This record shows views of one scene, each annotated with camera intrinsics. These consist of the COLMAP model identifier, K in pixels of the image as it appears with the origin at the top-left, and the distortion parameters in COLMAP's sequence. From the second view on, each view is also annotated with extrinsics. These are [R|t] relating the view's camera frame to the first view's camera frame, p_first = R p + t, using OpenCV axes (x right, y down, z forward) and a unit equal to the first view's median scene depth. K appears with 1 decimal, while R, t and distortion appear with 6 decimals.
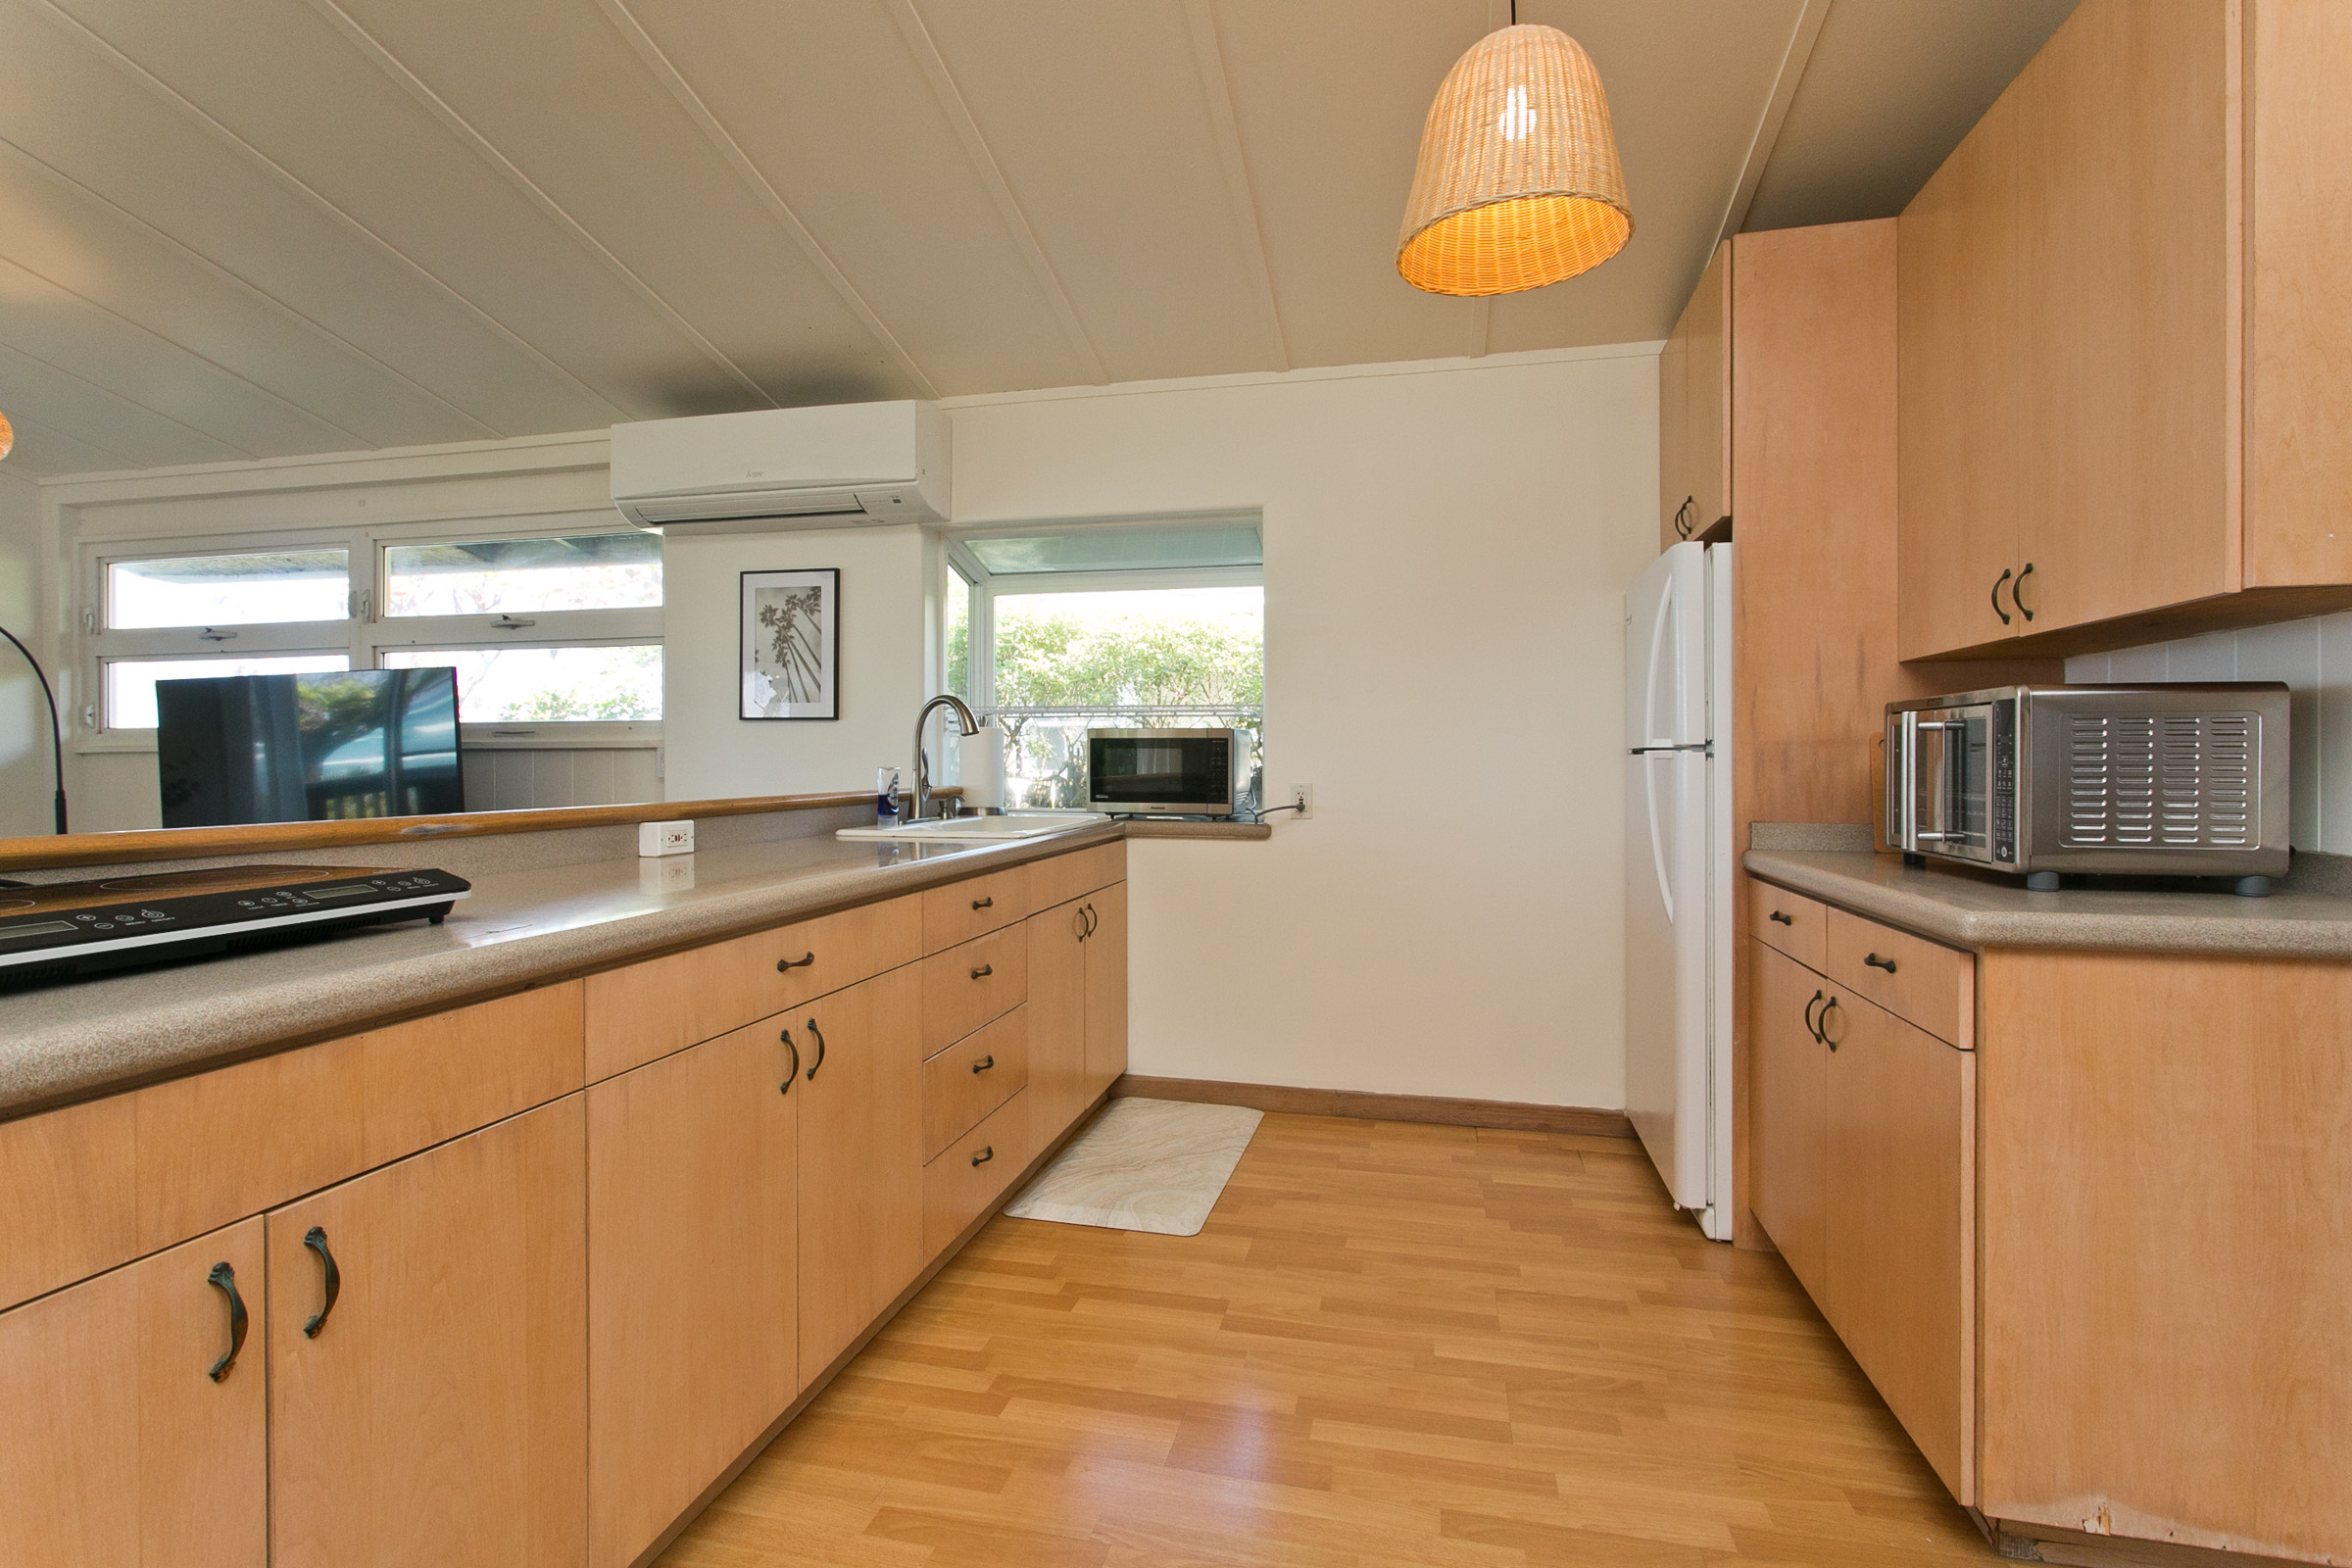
lens RADIAL K [[1123.7, 0, 1182.7], [0, 1123.7, 743.4], [0, 0, 1]] dist [0.002480, 0.001185]
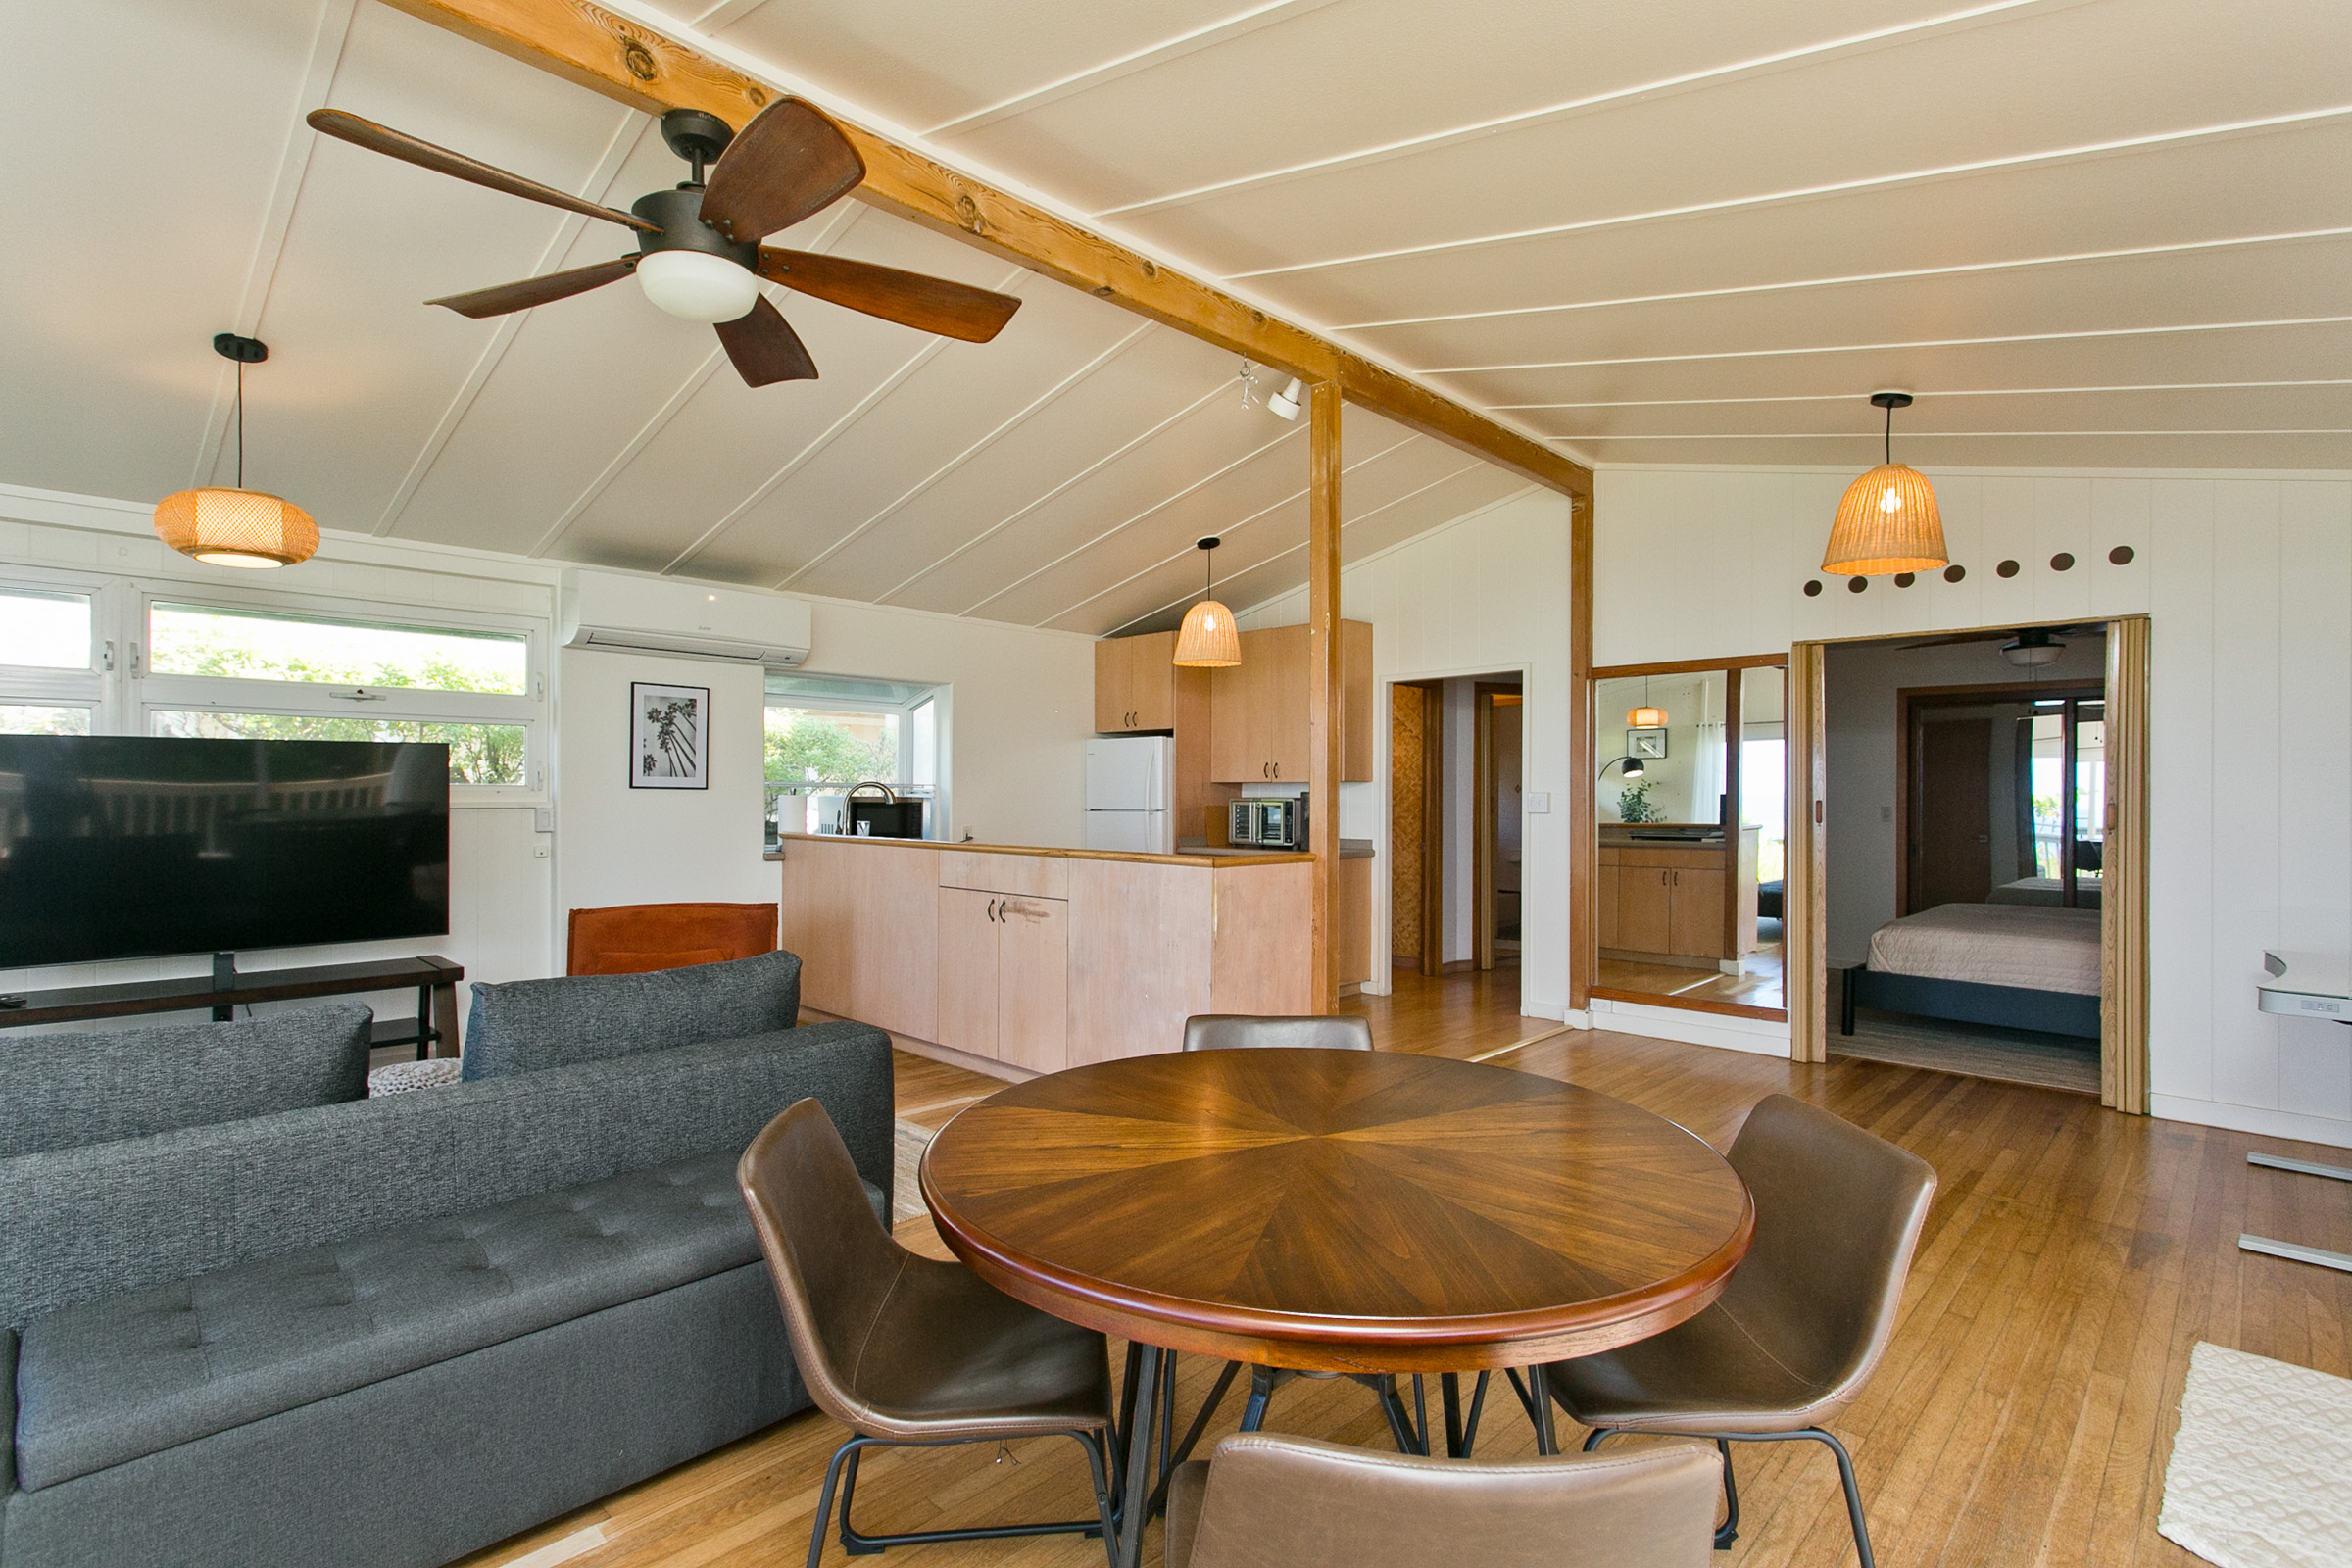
lens RADIAL K [[1116.8, 0, 1176.0], [0, 1116.8, 784.0], [0, 0, 1]] dist [-0.001616, 0.000313]
pose [[0.514664, 0.015231, 0.857256, -1.247170], [-0.018301, 0.999810, -0.006777, -0.029056], [-0.857196, -0.012201, 0.514845, -0.298433]]
